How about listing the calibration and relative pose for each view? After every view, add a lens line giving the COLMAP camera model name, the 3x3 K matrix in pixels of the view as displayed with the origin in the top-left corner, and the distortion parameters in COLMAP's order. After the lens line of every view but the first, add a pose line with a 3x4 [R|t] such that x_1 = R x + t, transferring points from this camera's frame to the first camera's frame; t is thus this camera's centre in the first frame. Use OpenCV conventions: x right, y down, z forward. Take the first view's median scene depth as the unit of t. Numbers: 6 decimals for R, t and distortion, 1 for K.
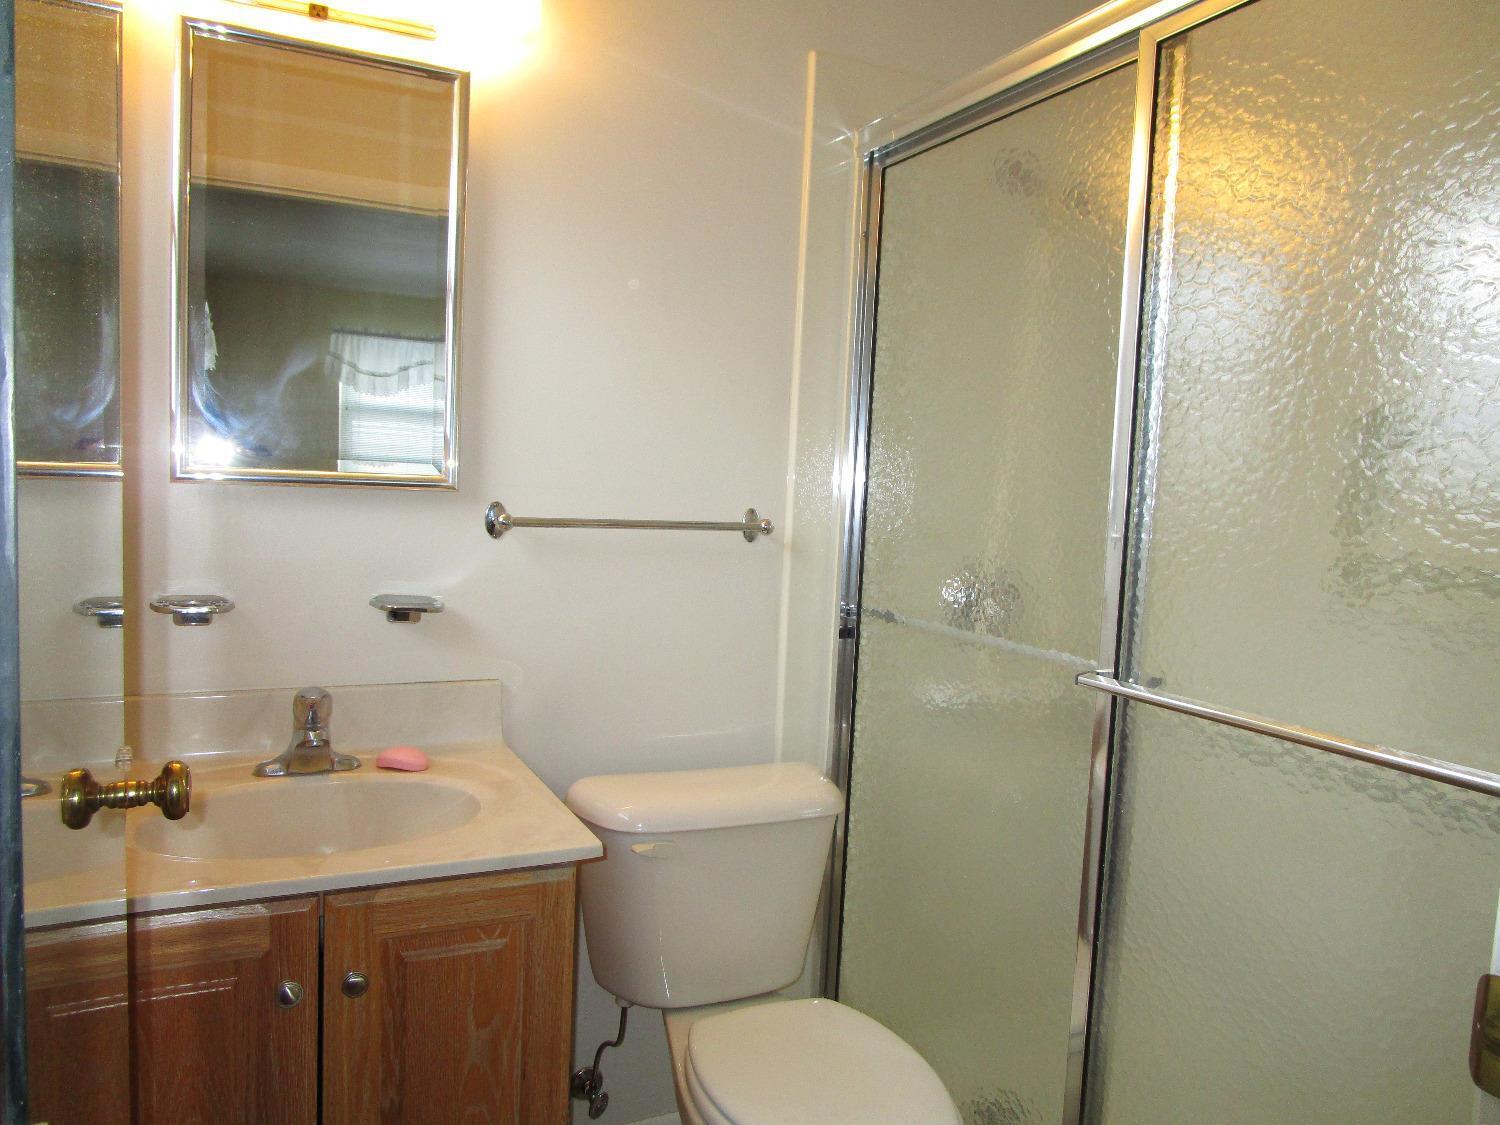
lens RADIAL K [[1049.6, 0, 750.0], [0, 1049.6, 562.5], [0, 0, 1]] dist [-0.050406, 0.012189]
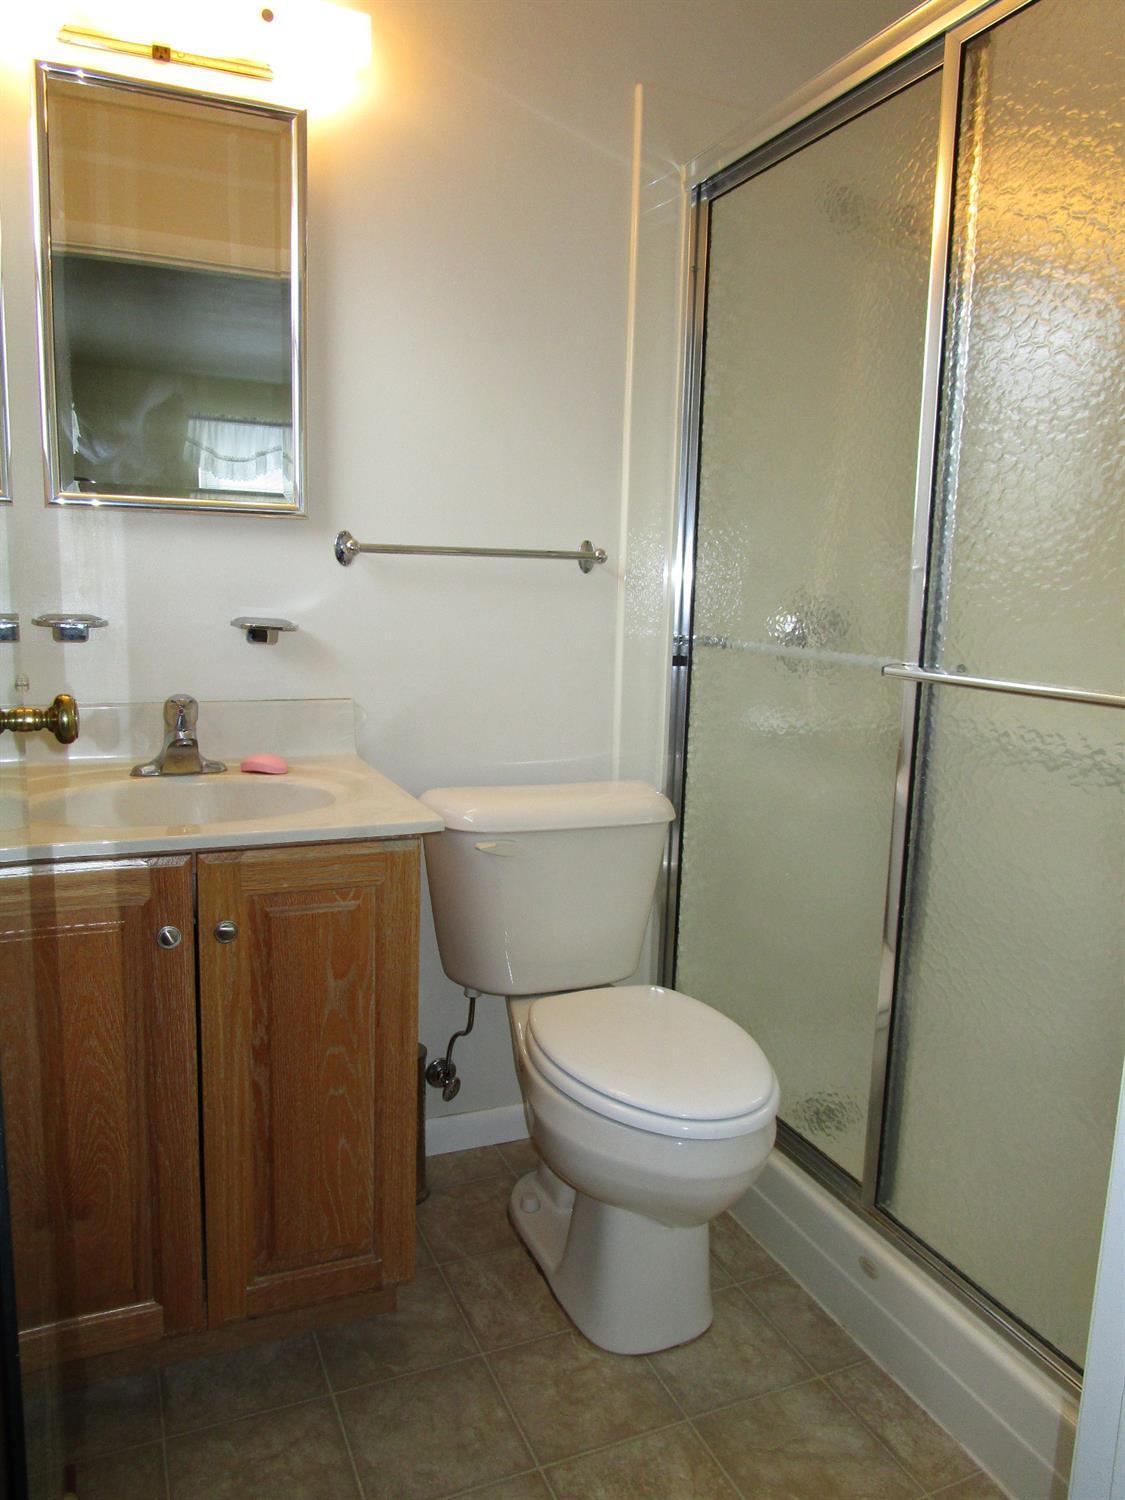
lens RADIAL K [[1049.6, 0, 562.5], [0, 1049.6, 750.0], [0, 0, 1]] dist [-0.050406, 0.012189]
pose [[0.998742, -0.010254, -0.049083, 0.033356], [0.014189, 0.996654, 0.080499, 0.092470], [0.048094, -0.081094, 0.995545, -0.077758]]
